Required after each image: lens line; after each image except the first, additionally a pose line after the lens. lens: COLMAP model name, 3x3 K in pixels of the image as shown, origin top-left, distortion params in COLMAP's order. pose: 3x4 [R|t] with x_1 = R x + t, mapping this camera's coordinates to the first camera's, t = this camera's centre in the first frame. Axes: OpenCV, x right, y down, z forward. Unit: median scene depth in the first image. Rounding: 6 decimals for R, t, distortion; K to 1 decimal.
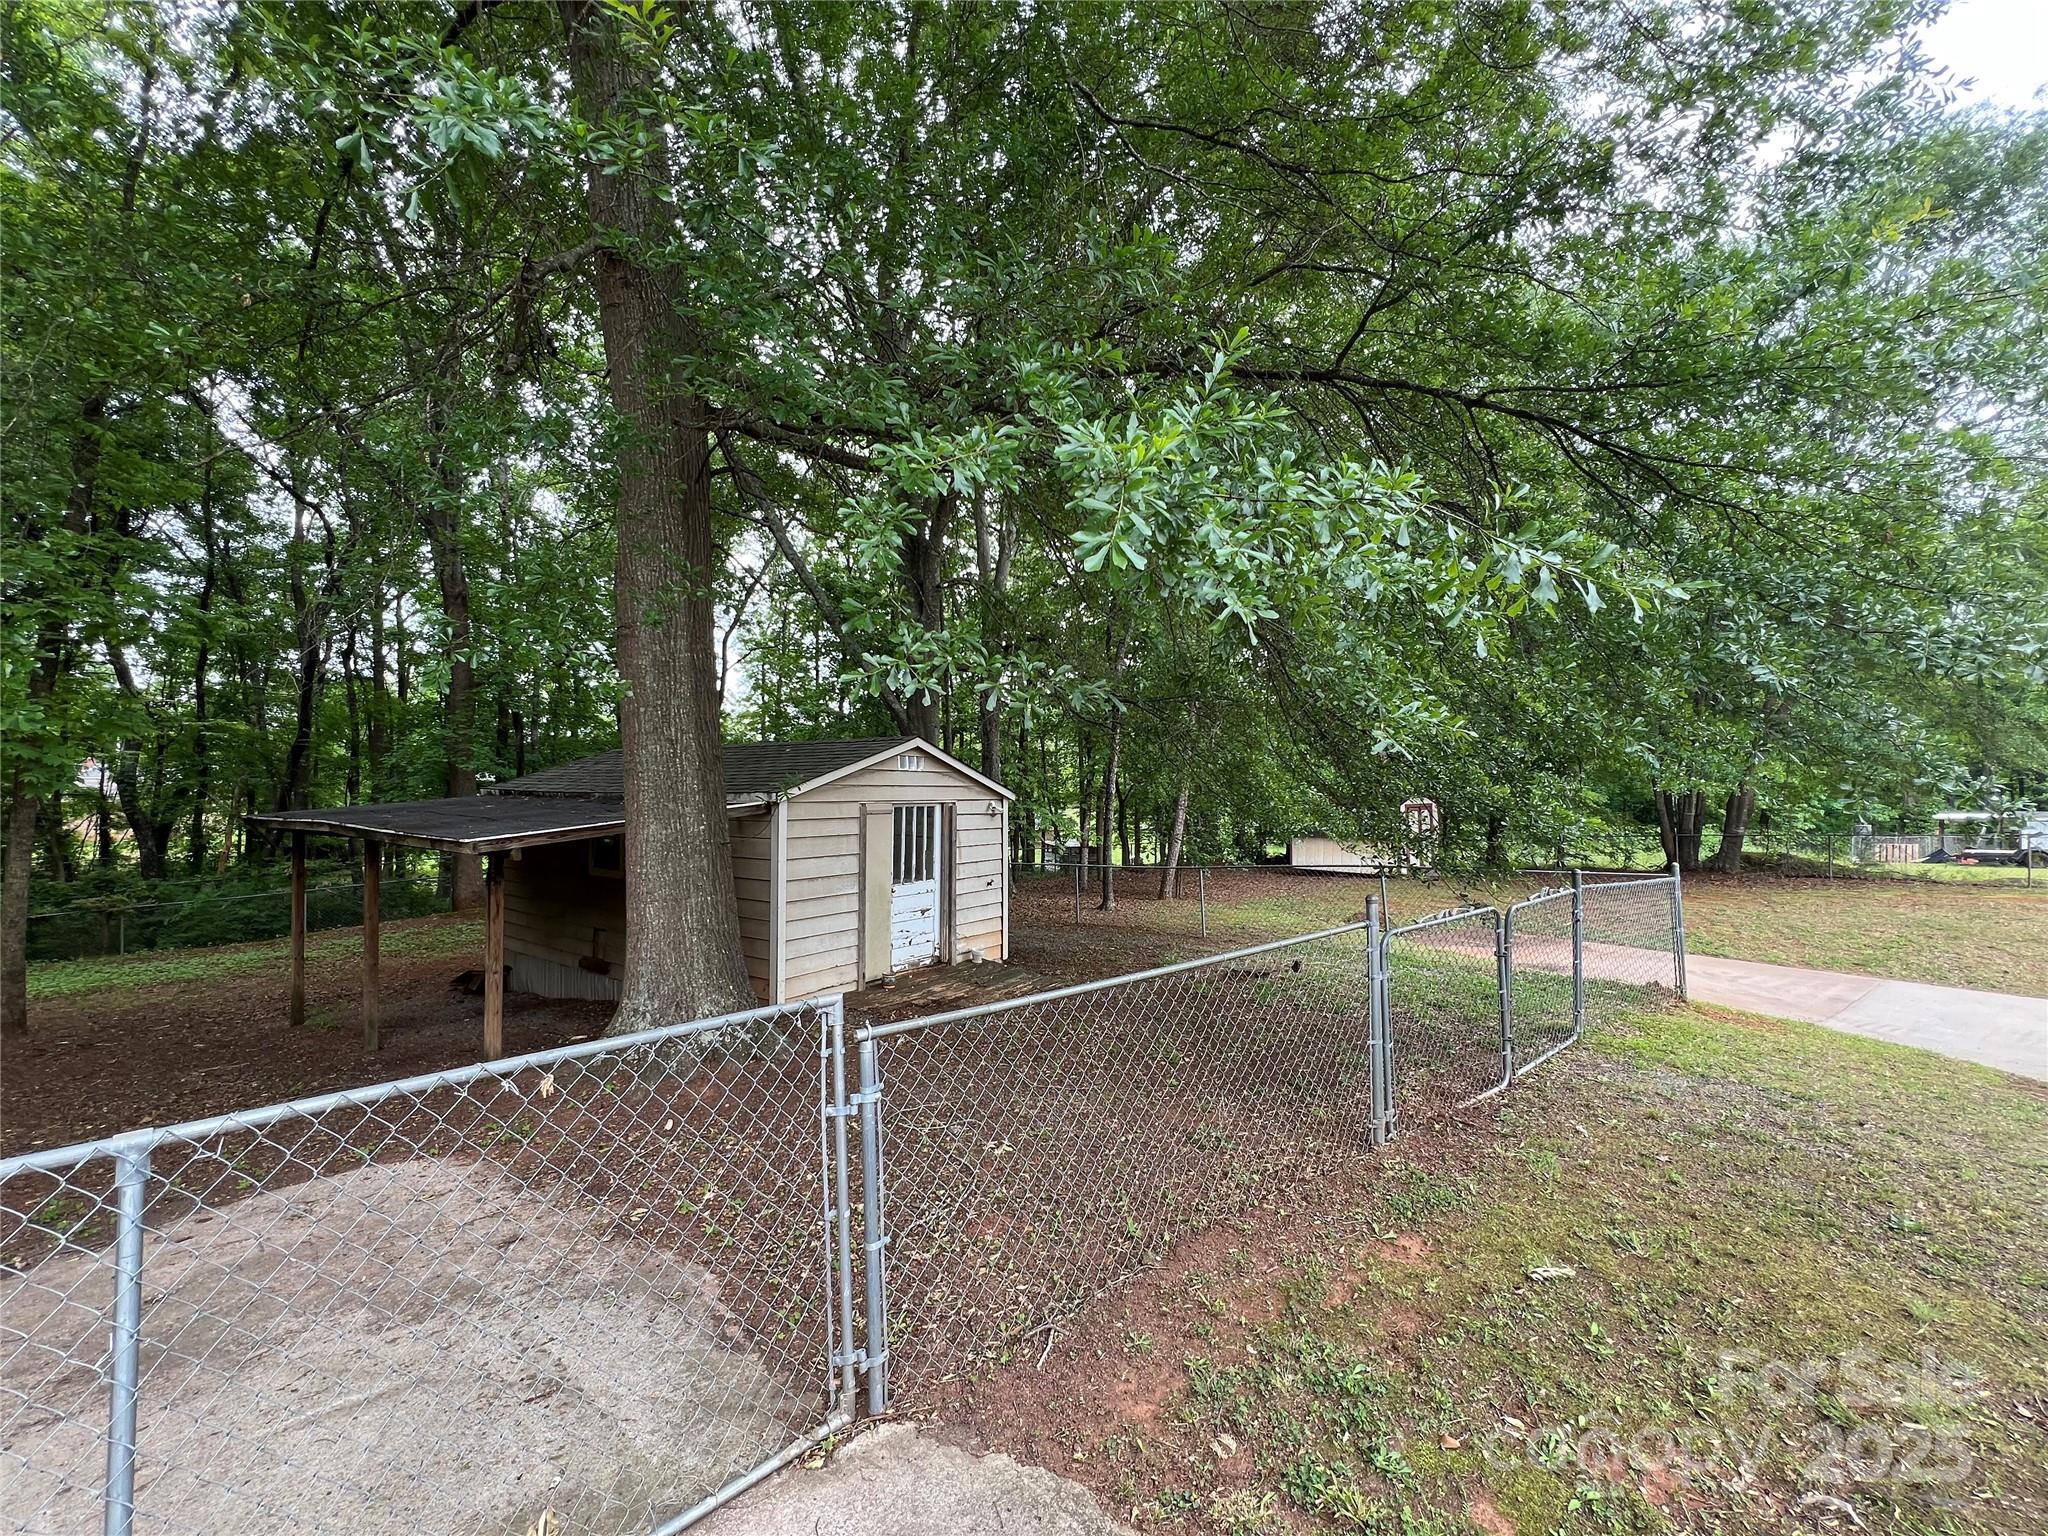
lens RADIAL K [[820.4, 0, 1024.0], [0, 820.4, 768.0], [0, 0, 1]] dist [-0.002179, -0.000145]
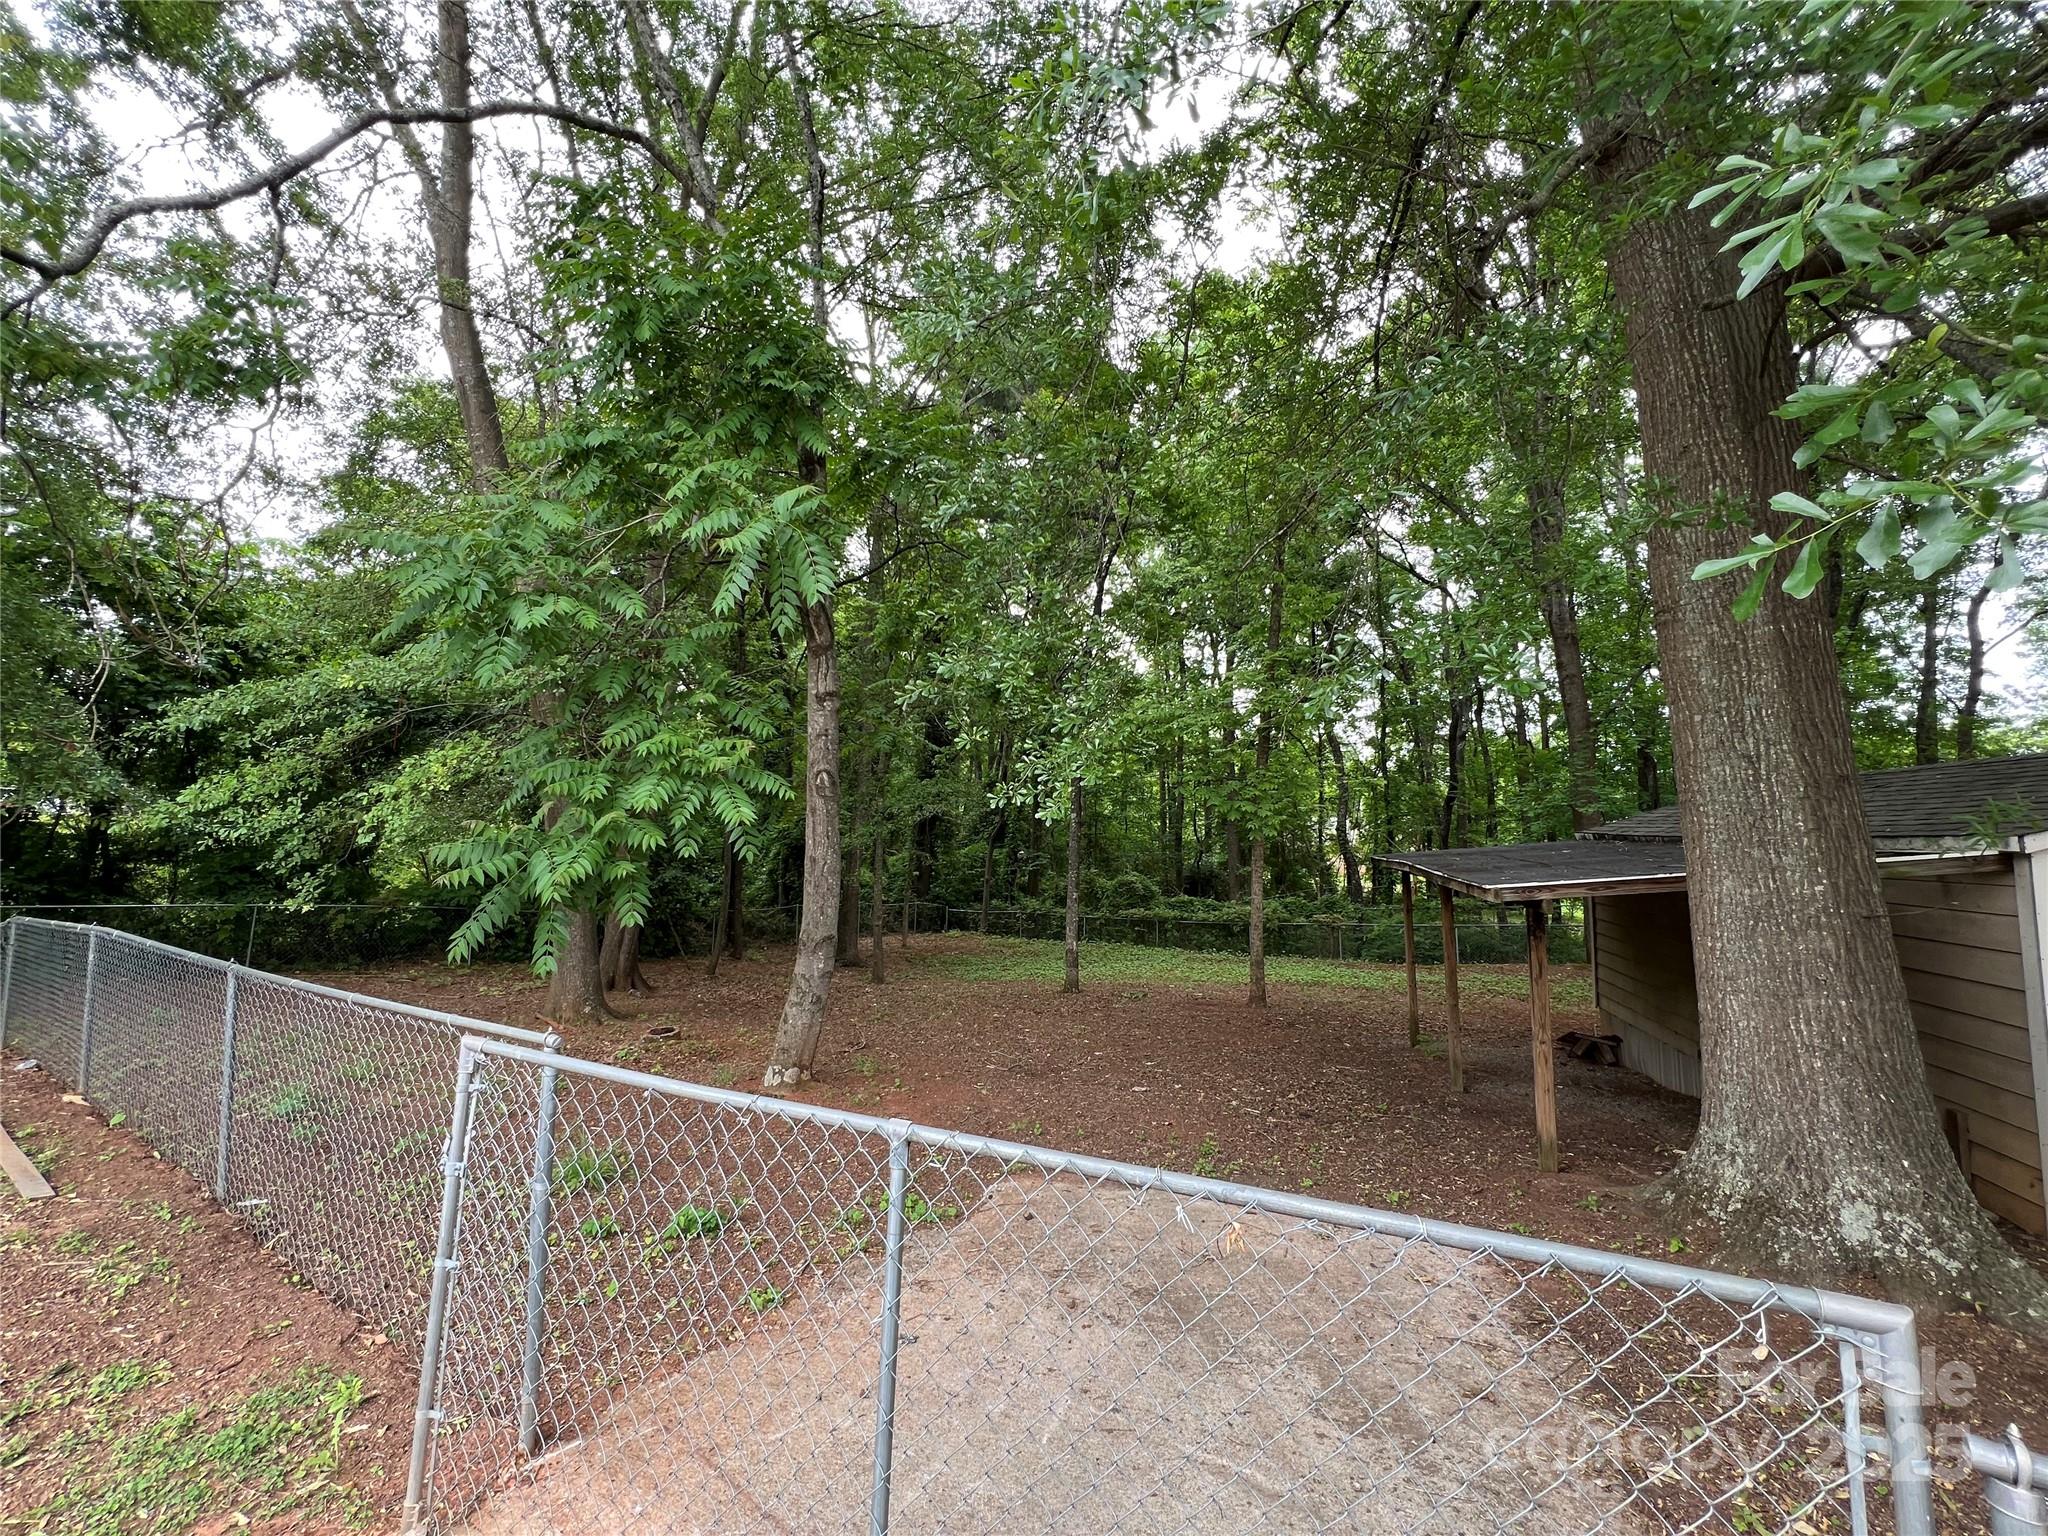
lens RADIAL K [[819.2, 0, 1024.0], [0, 819.2, 768.0], [0, 0, 1]] dist [0.010528, 0.019736]
pose [[0.330340, -0.081720, -0.940318, 0.030049], [0.030209, 0.996650, -0.076004, 0.009112], [0.943379, -0.003299, 0.331702, 0.192603]]
